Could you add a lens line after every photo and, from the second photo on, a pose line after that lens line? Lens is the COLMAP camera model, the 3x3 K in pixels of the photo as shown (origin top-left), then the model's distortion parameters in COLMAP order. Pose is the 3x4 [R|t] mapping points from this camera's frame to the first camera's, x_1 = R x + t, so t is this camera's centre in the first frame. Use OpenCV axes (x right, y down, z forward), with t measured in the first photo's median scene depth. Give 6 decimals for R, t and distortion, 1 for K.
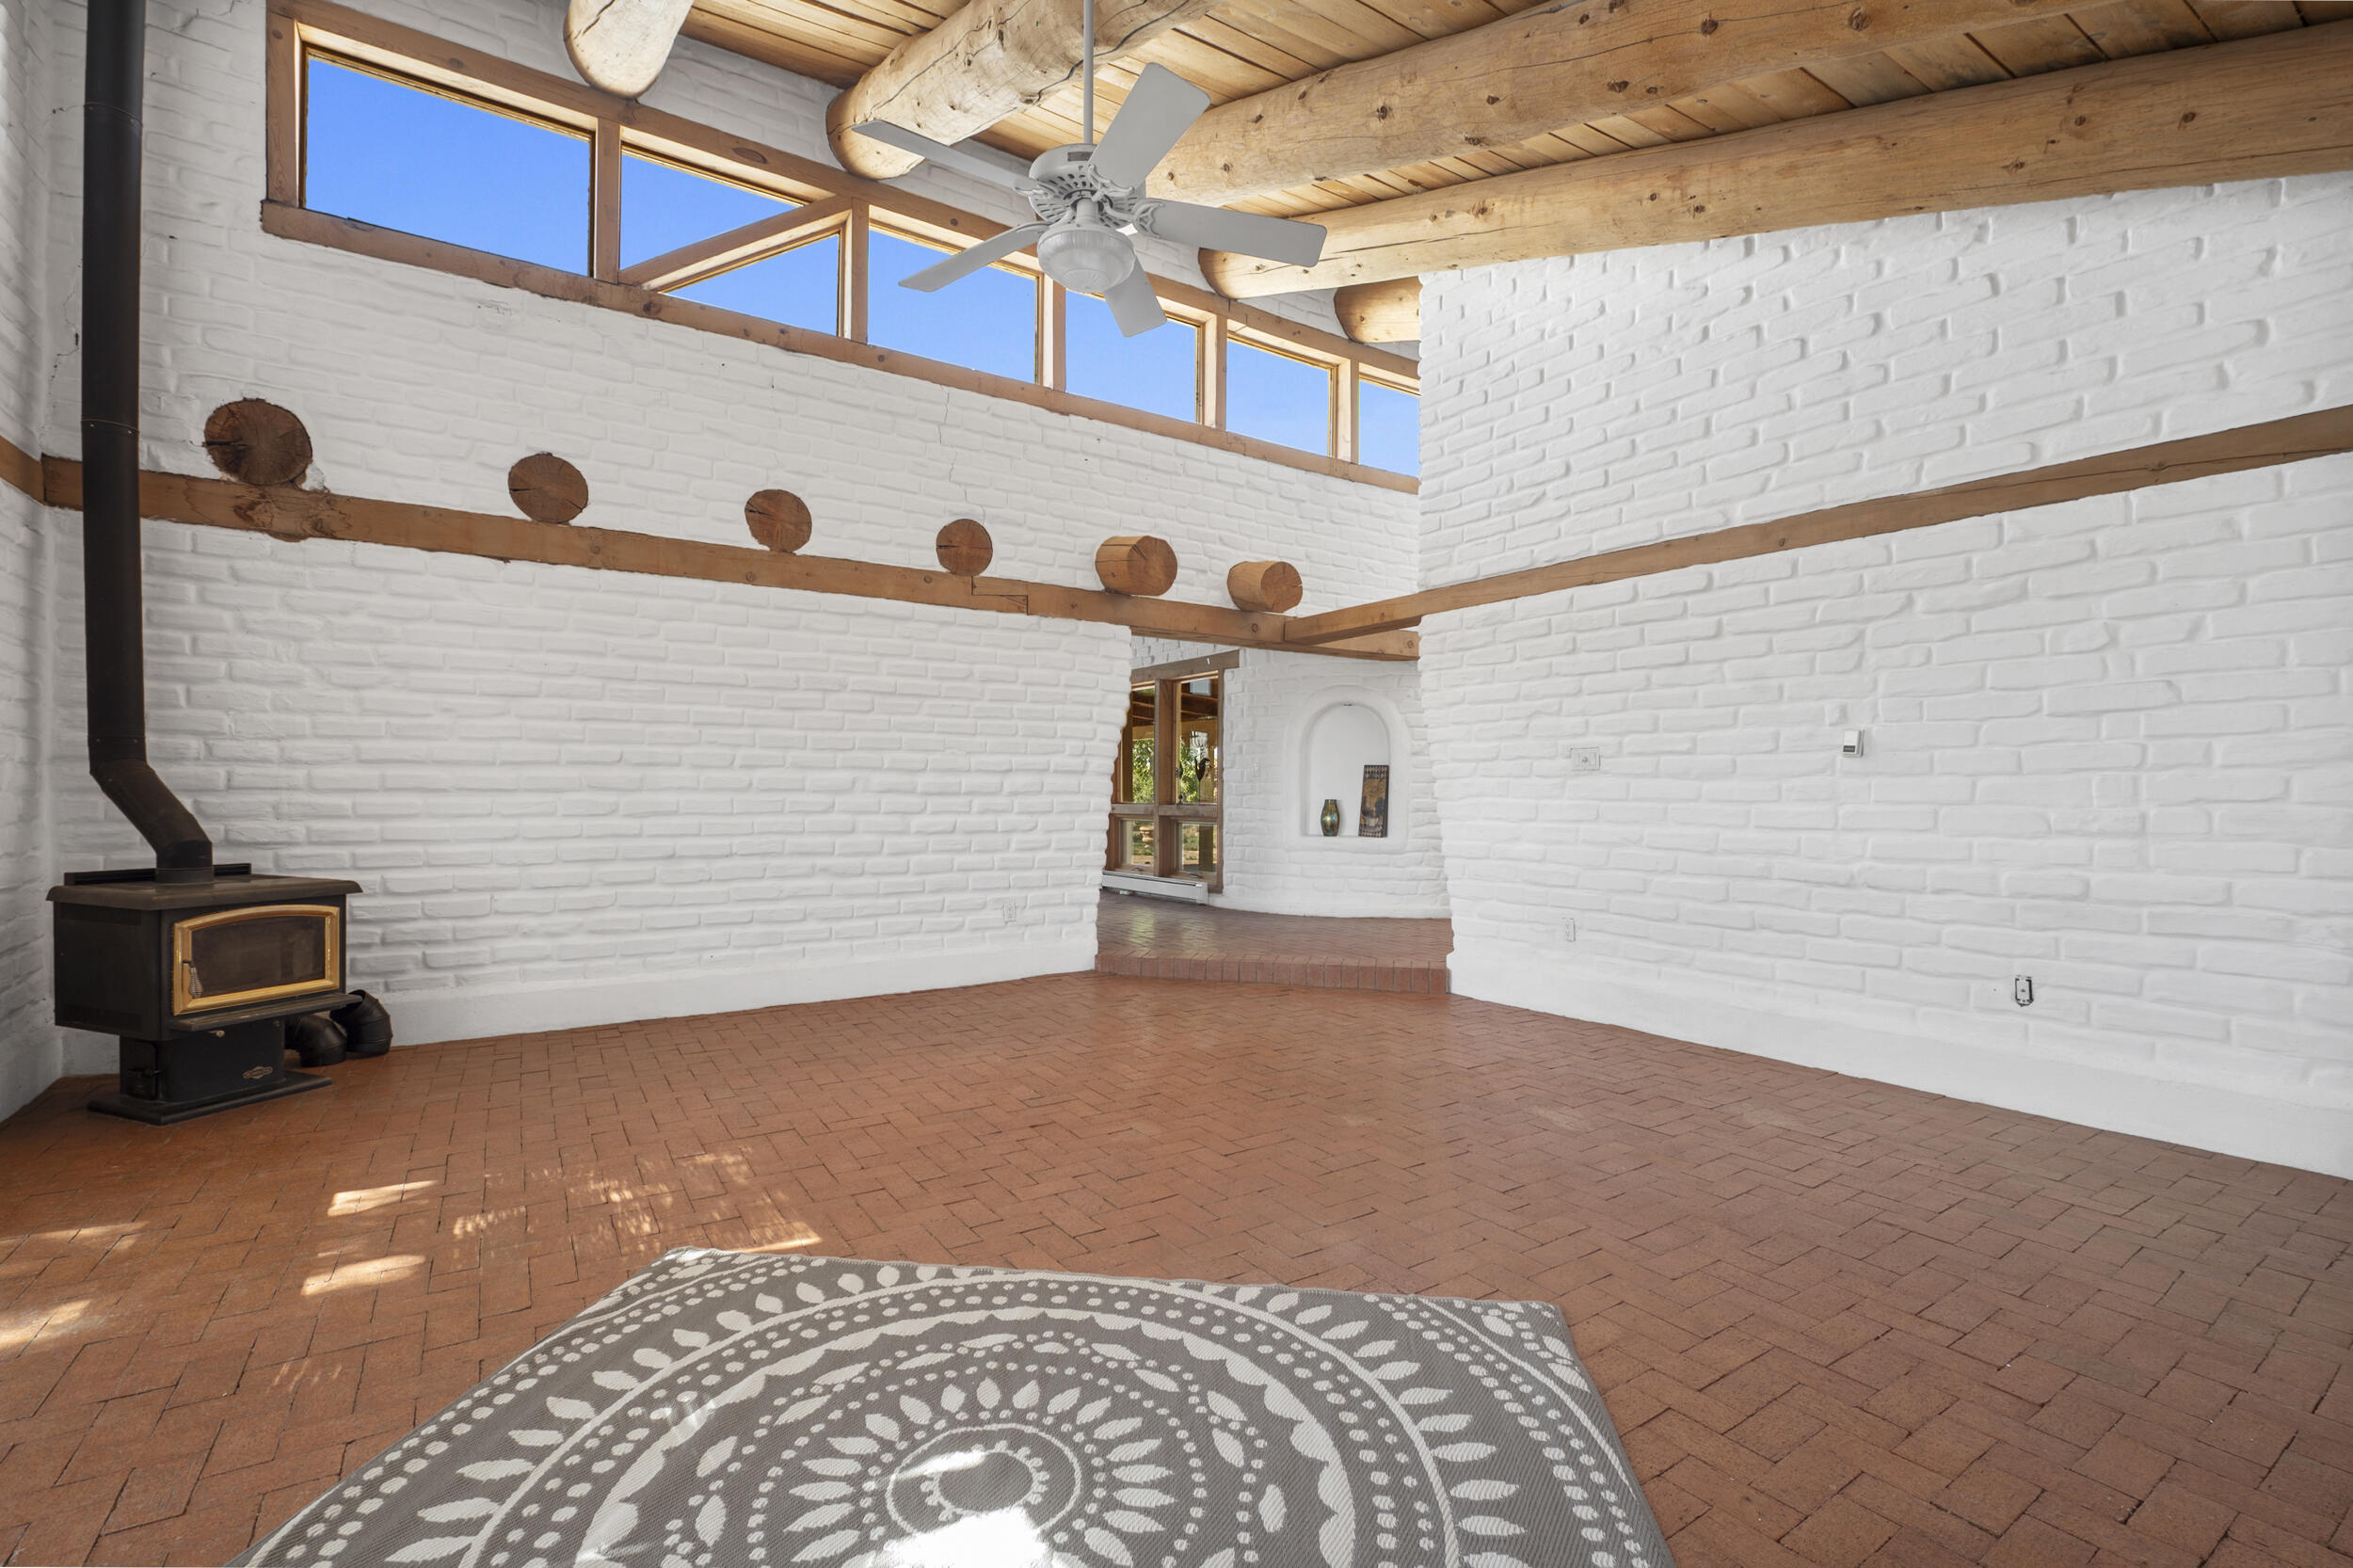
lens RADIAL K [[1011.1, 0, 1176.5], [0, 1011.1, 784.6], [0, 0, 1]] dist [-0.004437, -0.007248]
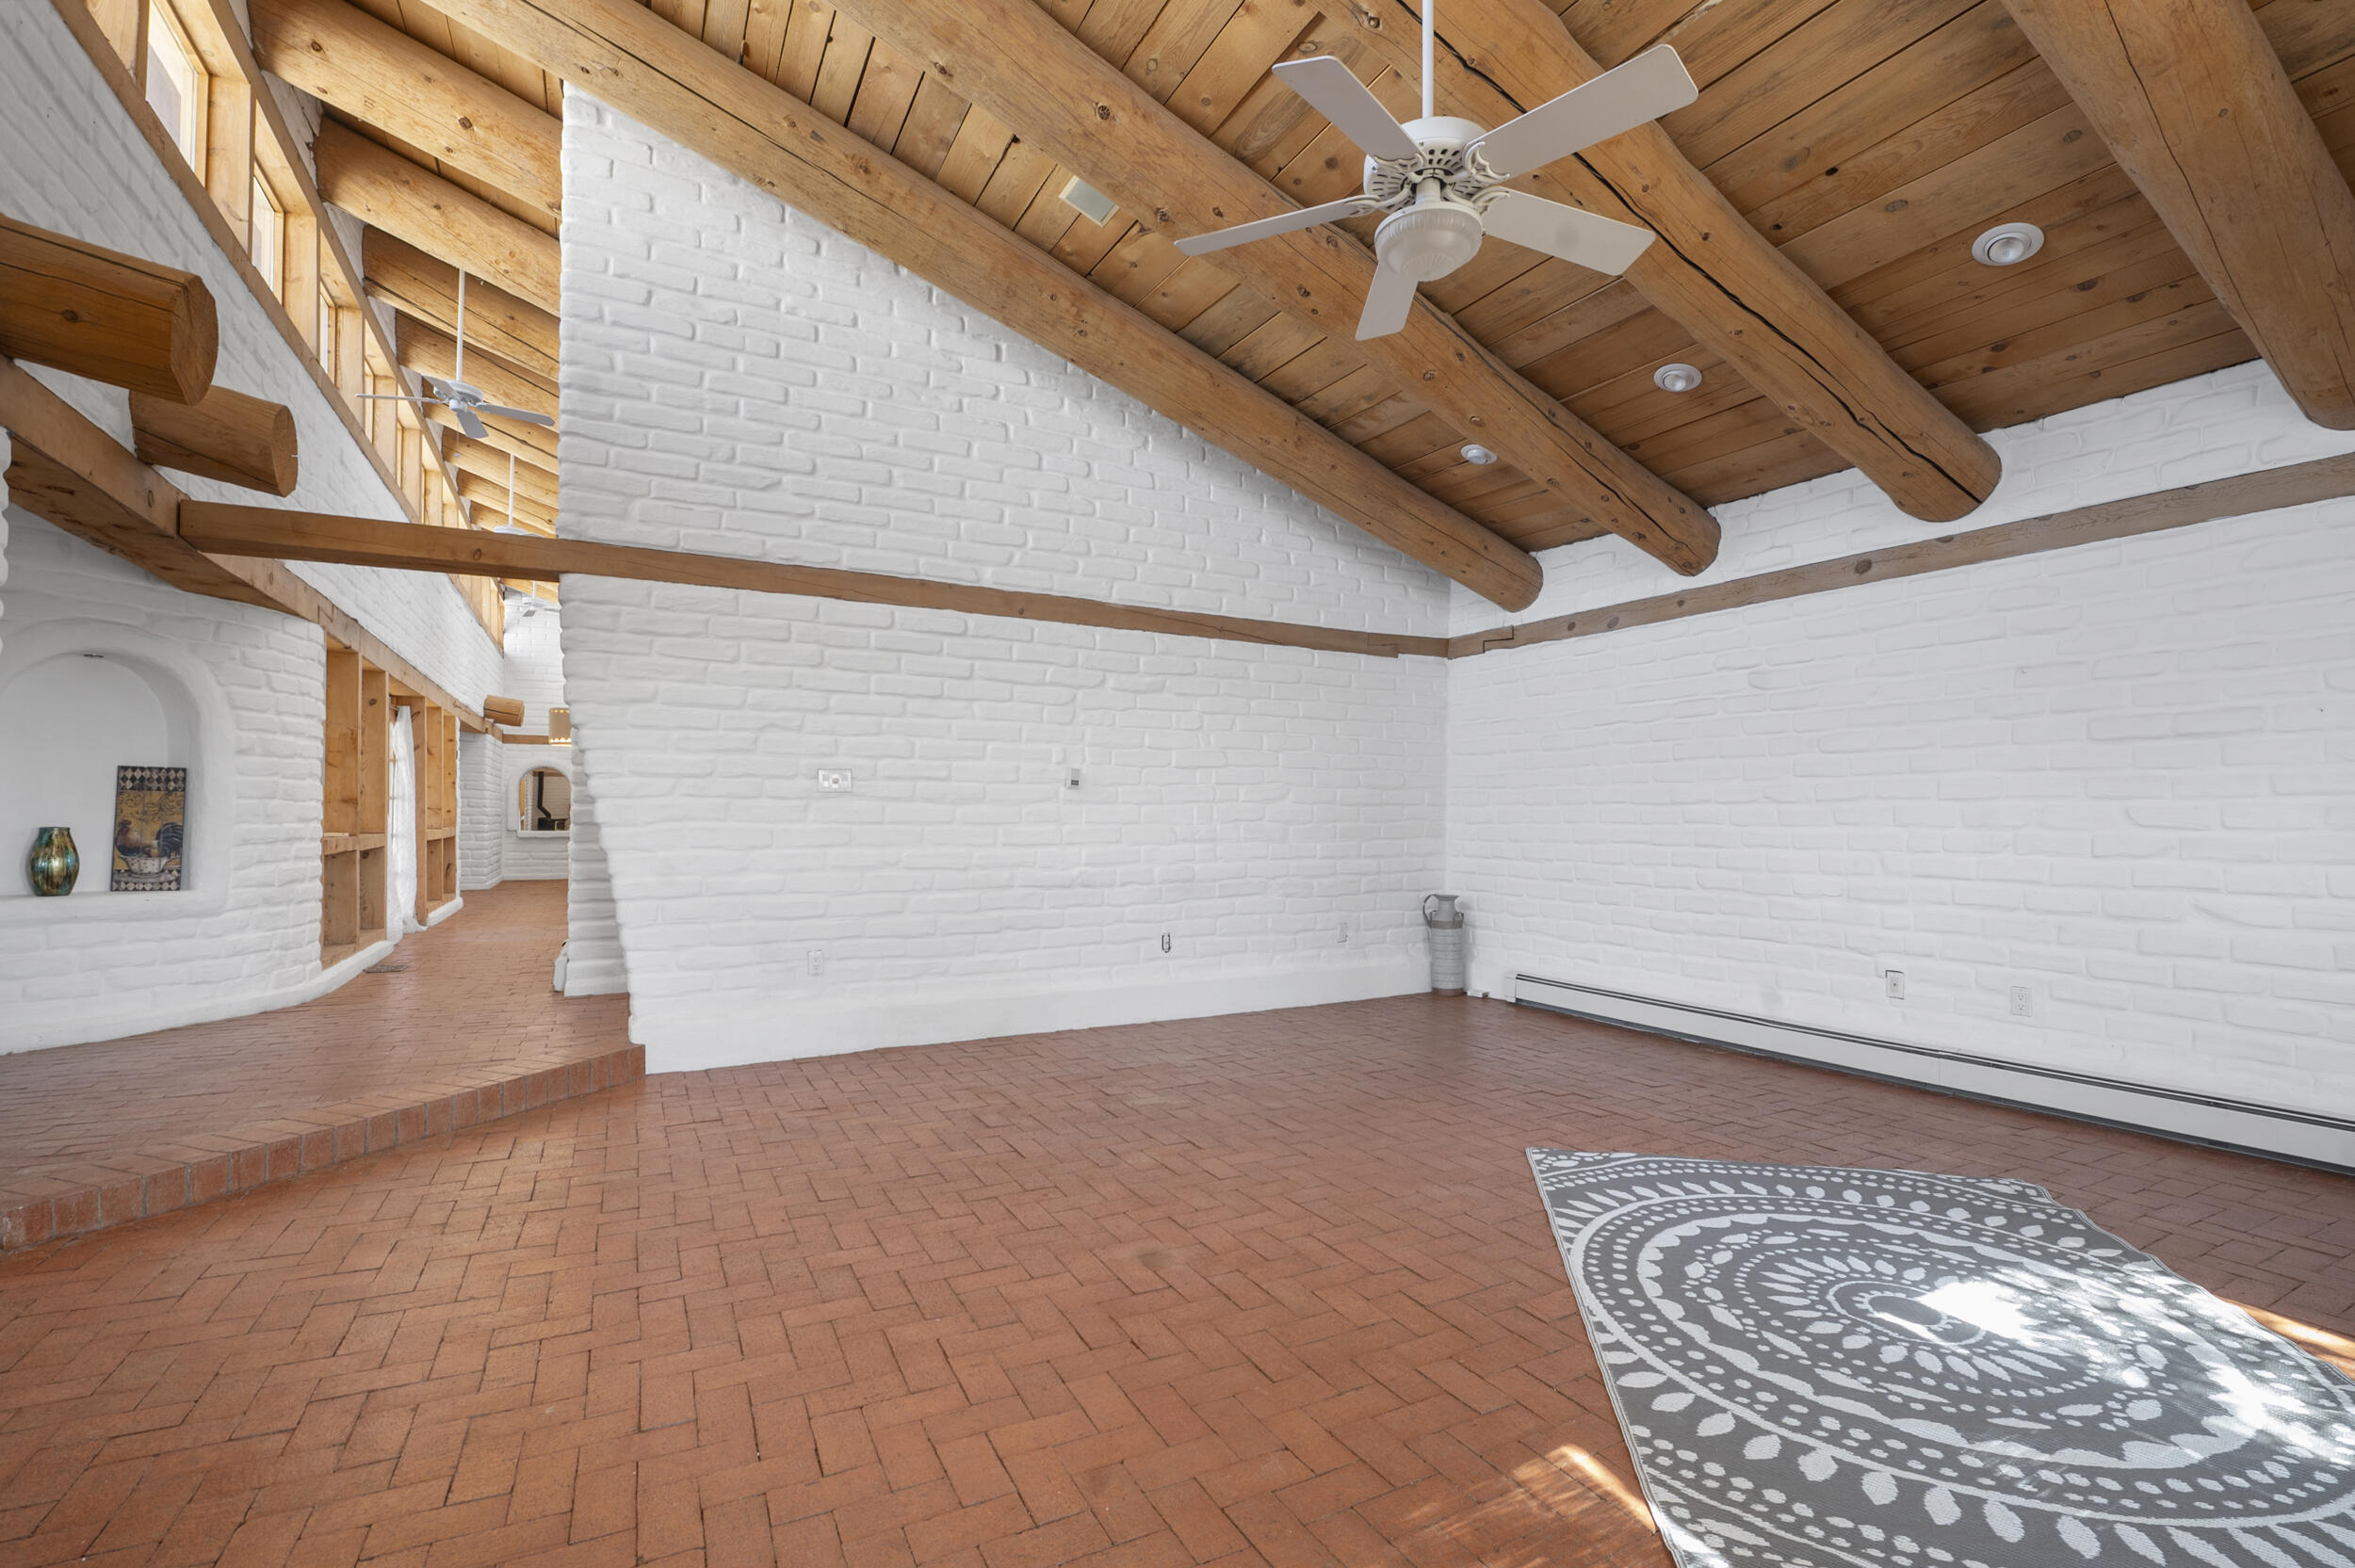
lens RADIAL K [[1049.2, 0, 1164.7], [0, 1049.2, 796.1], [0, 0, 1]] dist [-0.001556, -0.006294]
pose [[0.100588, 0.014749, 0.994819, -0.822967], [-0.010314, 0.999852, -0.013781, -0.000339], [-0.994875, -0.008875, 0.100725, 0.882345]]
